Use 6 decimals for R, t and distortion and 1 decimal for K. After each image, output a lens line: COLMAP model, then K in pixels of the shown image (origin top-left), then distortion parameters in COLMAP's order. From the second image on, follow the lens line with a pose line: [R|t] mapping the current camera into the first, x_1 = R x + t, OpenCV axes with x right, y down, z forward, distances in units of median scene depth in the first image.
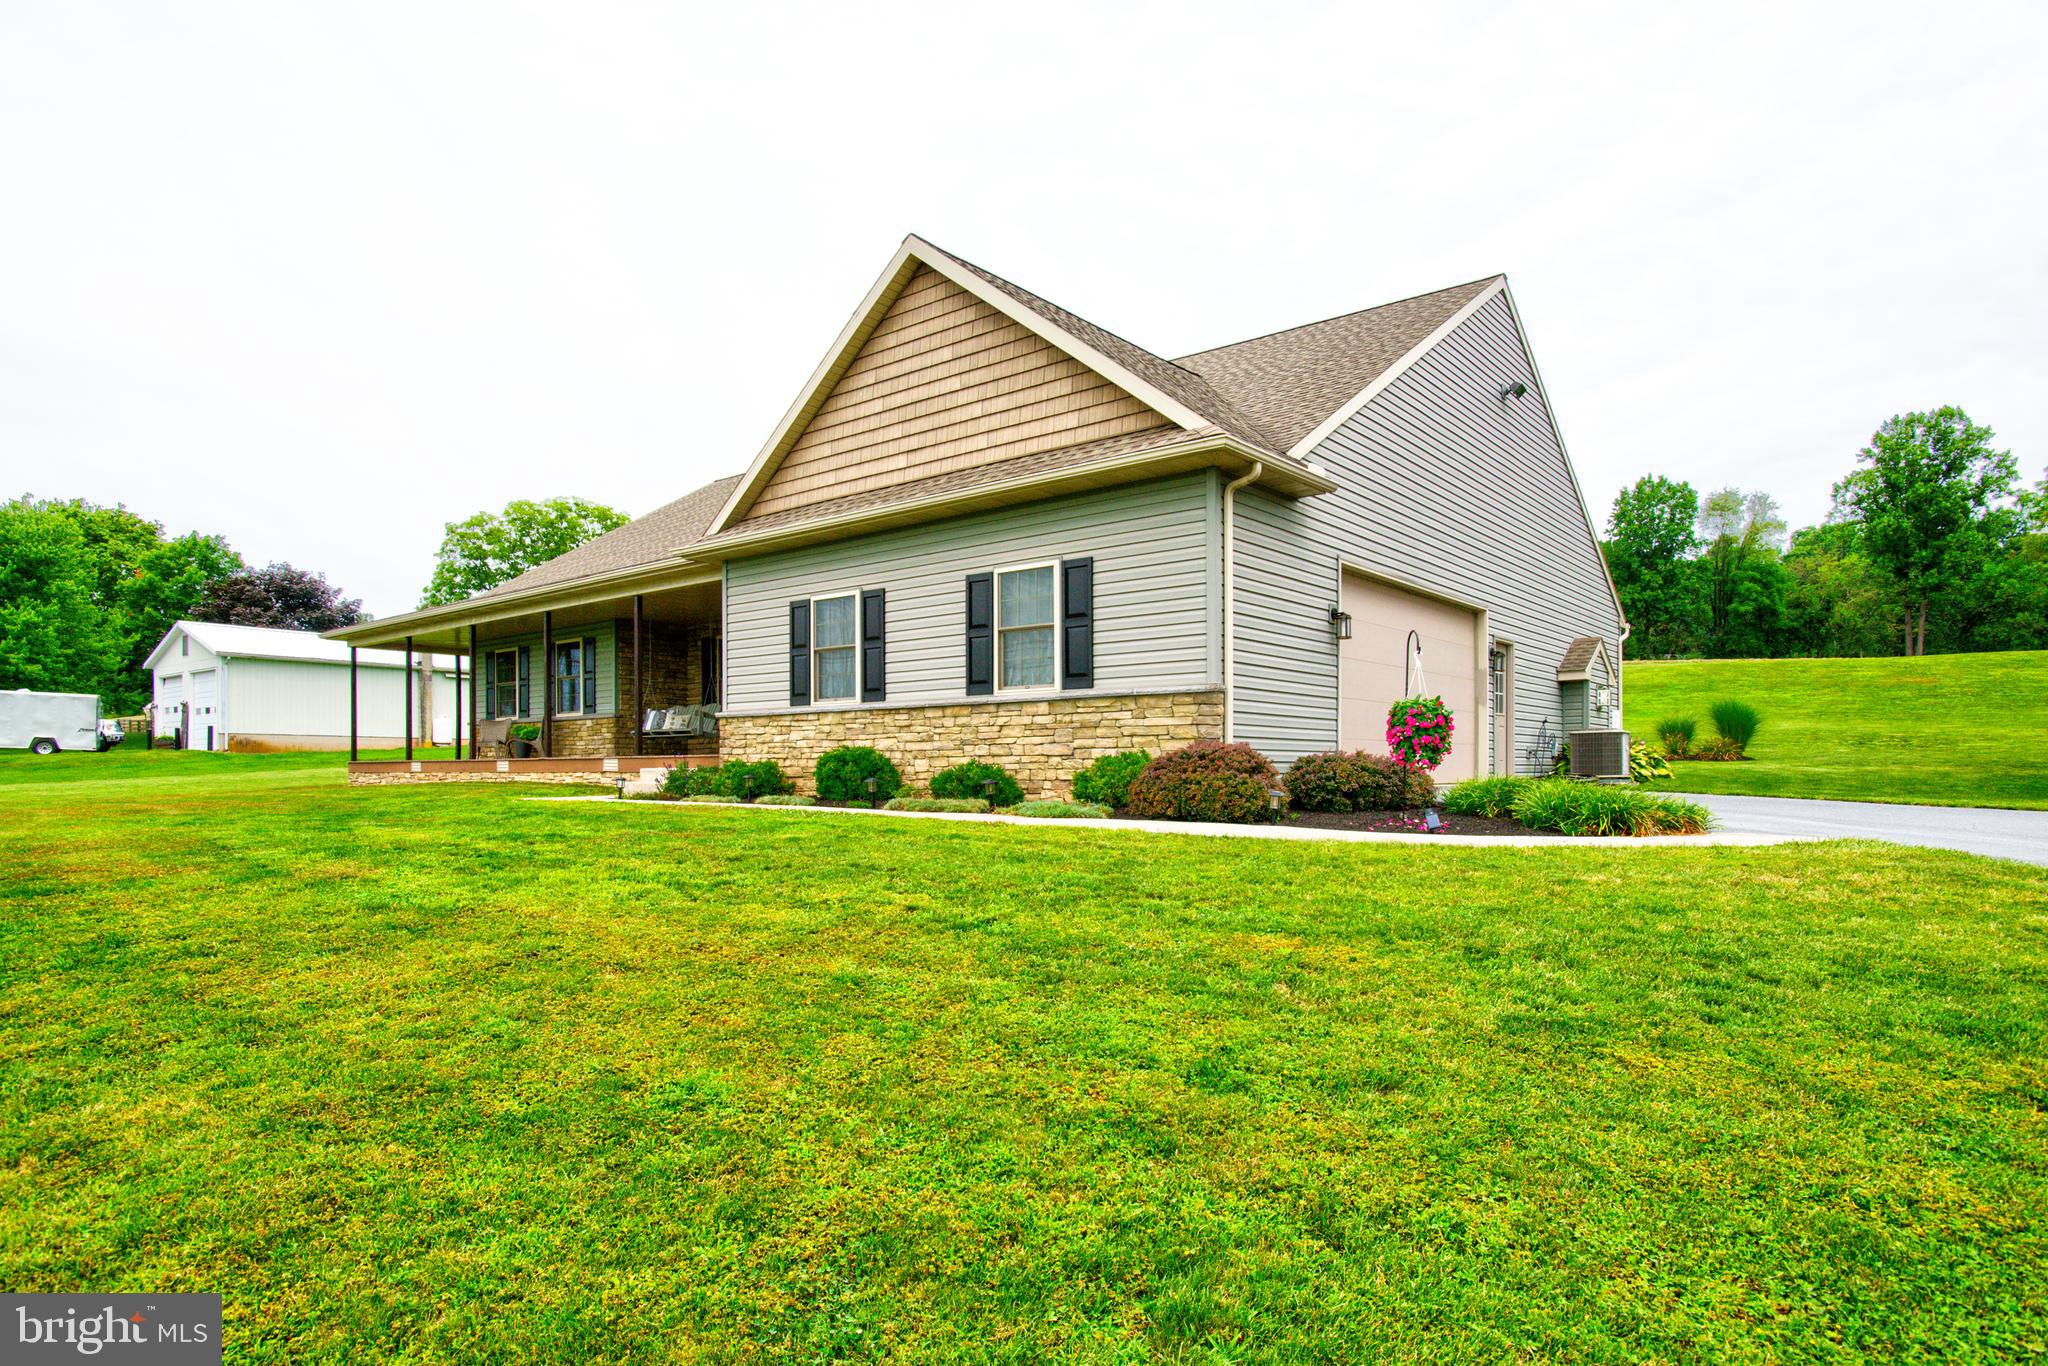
lens RADIAL K [[1182.3, 0, 1018.9], [0, 1182.3, 773.3], [0, 0, 1]] dist [-0.026420, 0.010630]
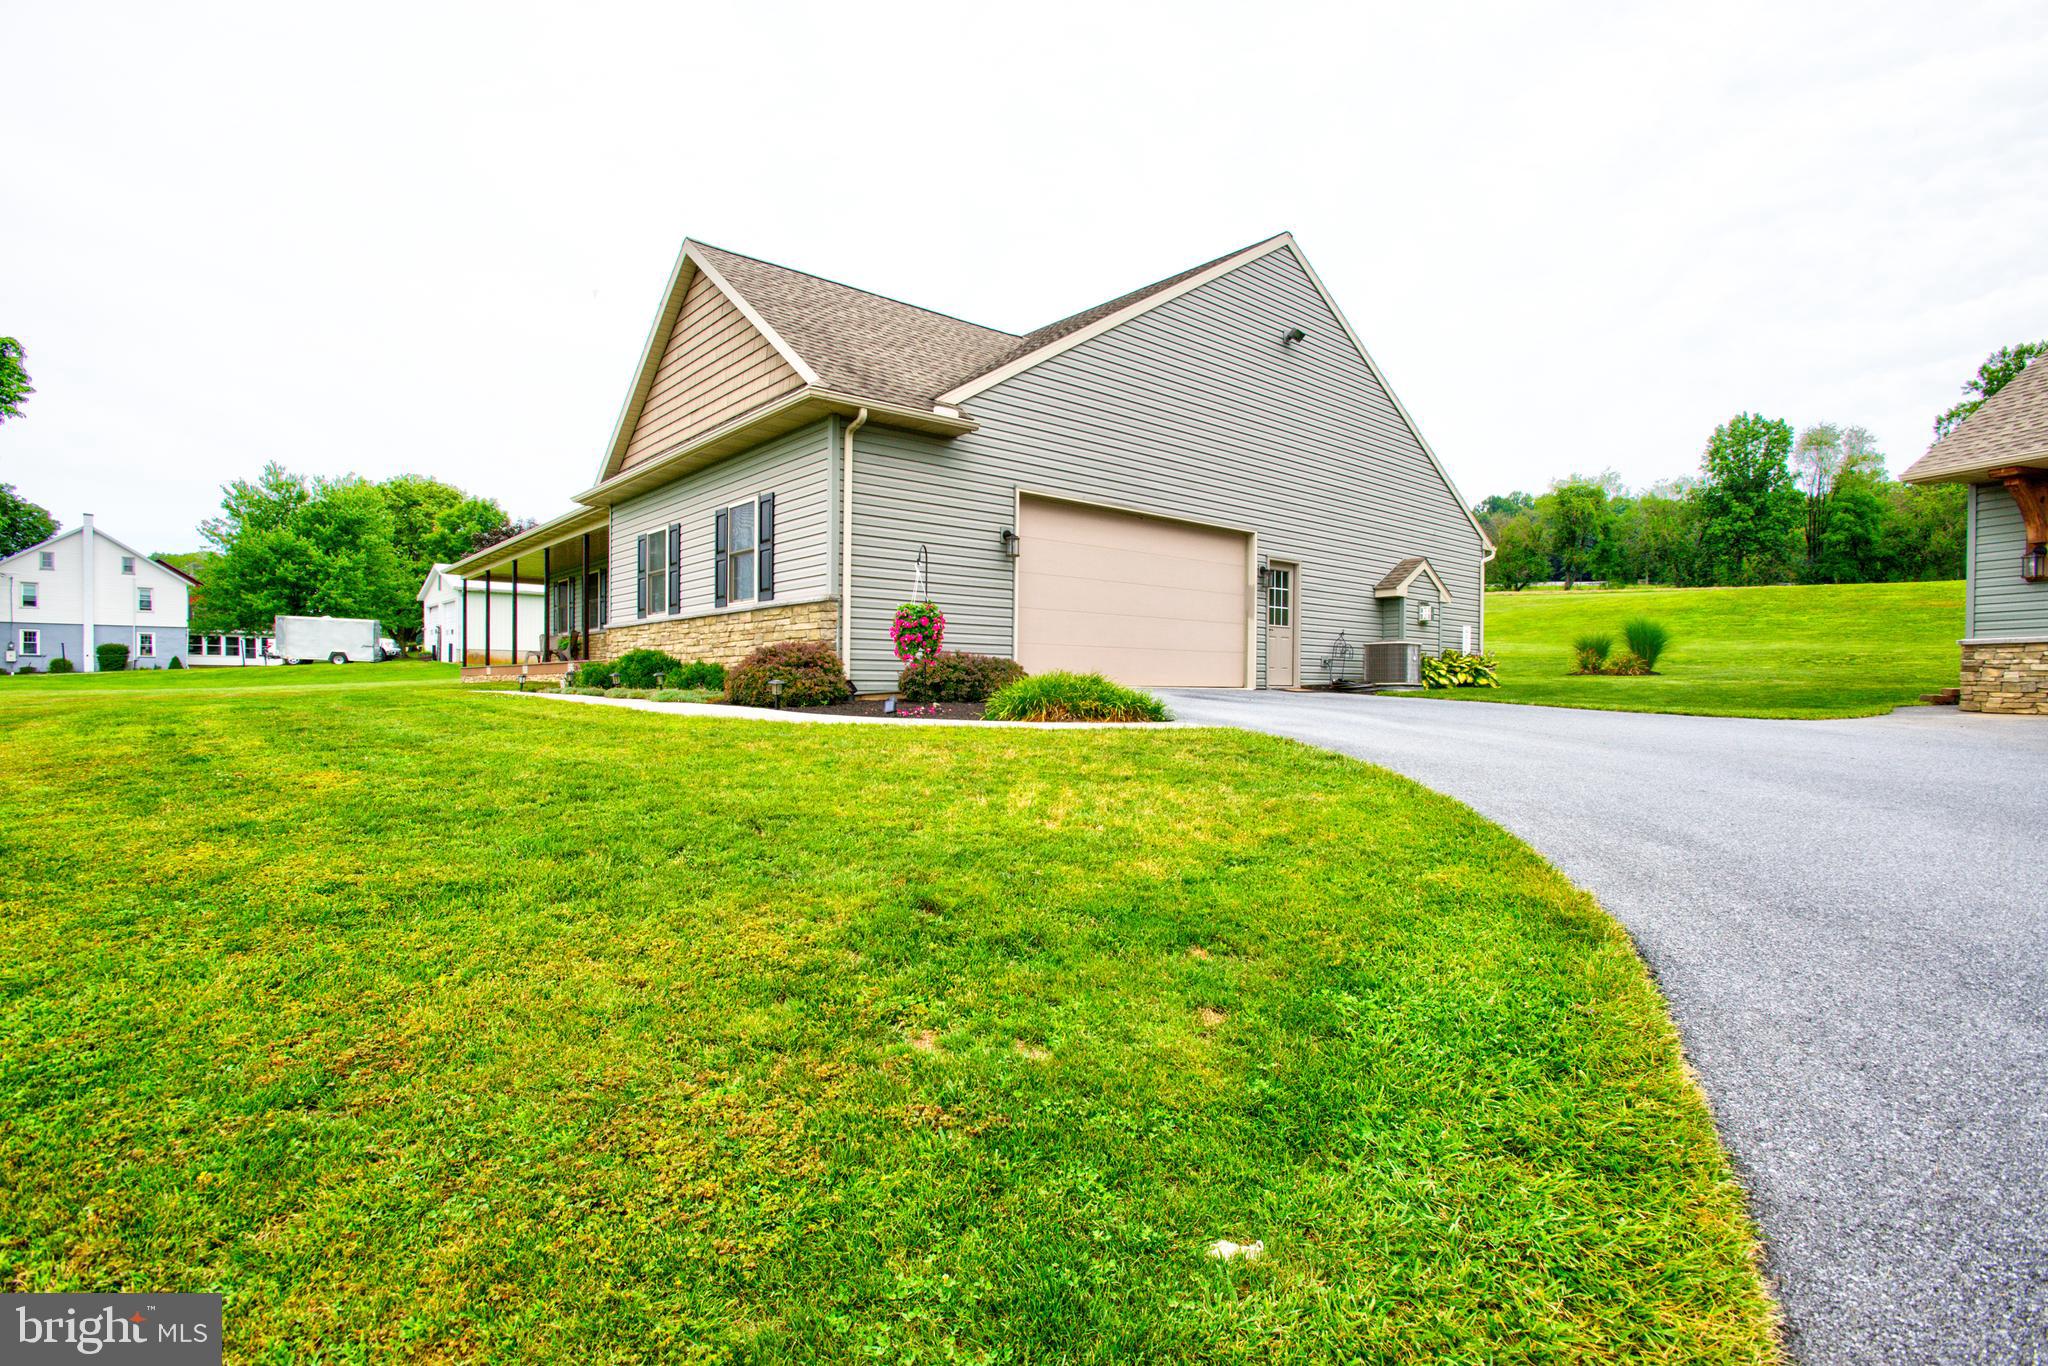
lens RADIAL K [[1015.1, 0, 1036.1], [0, 1015.1, 703.5], [0, 0, 1]] dist [-0.052606, 0.021806]
pose [[0.985758, 0.011500, -0.167776, 0.346351], [-0.009244, 0.999856, 0.014222, 0.011702], [0.167915, -0.012469, 0.985723, 0.012694]]
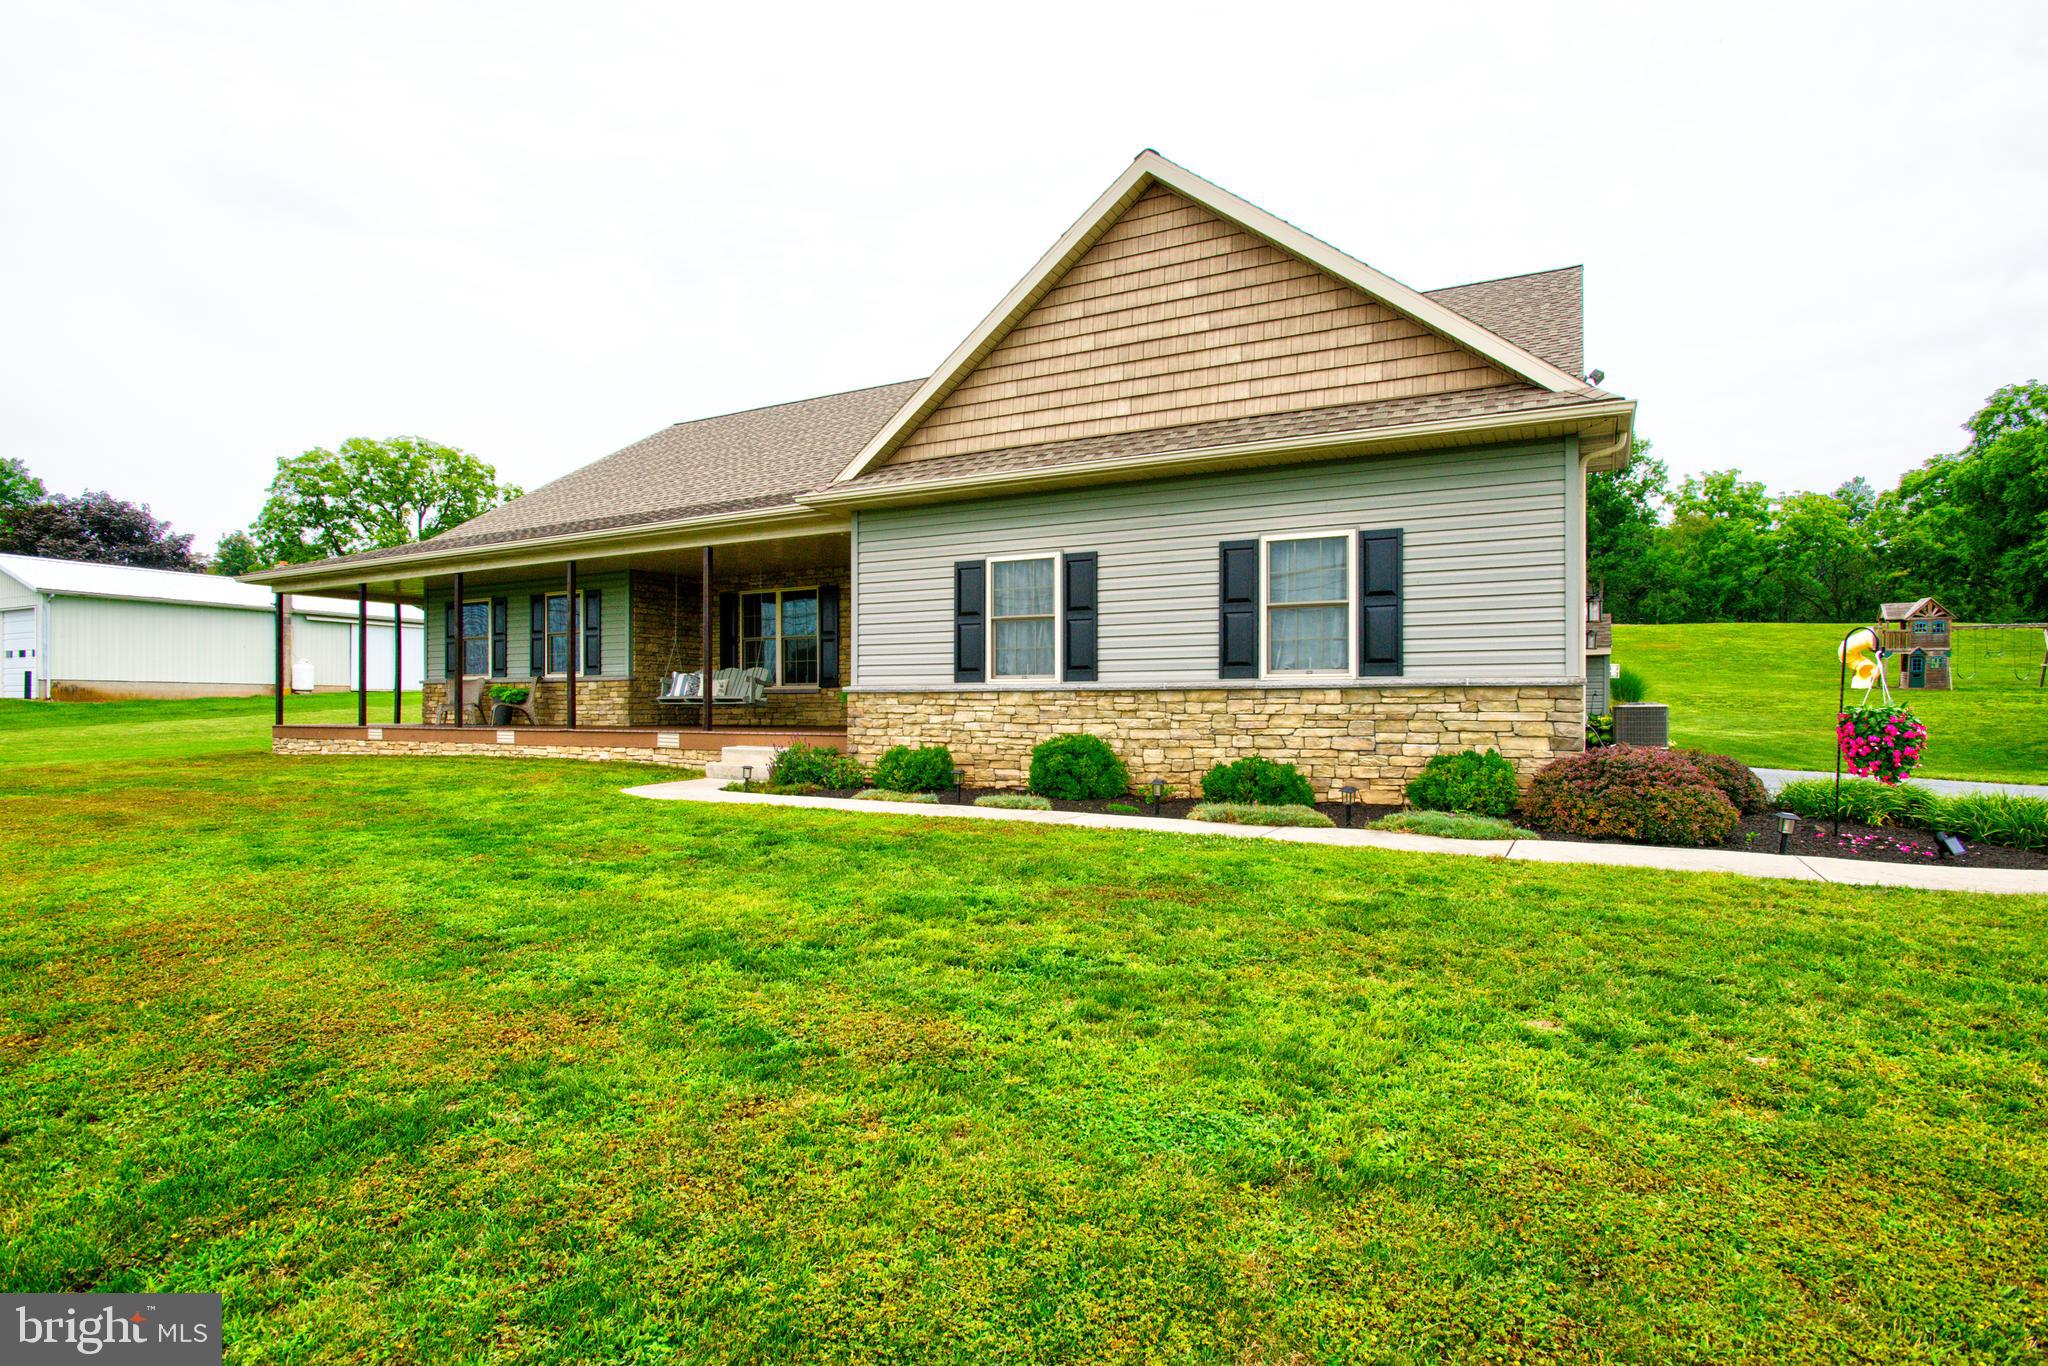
lens RADIAL K [[1060.2, 0, 1029.3], [0, 1060.2, 710.4], [0, 0, 1]] dist [-0.045121, 0.012060]
pose [[0.979362, 0.001396, 0.202108, -0.255030], [-0.001607, 0.999998, 0.000879, -0.031772], [-0.202106, -0.001185, 0.979363, 0.193127]]
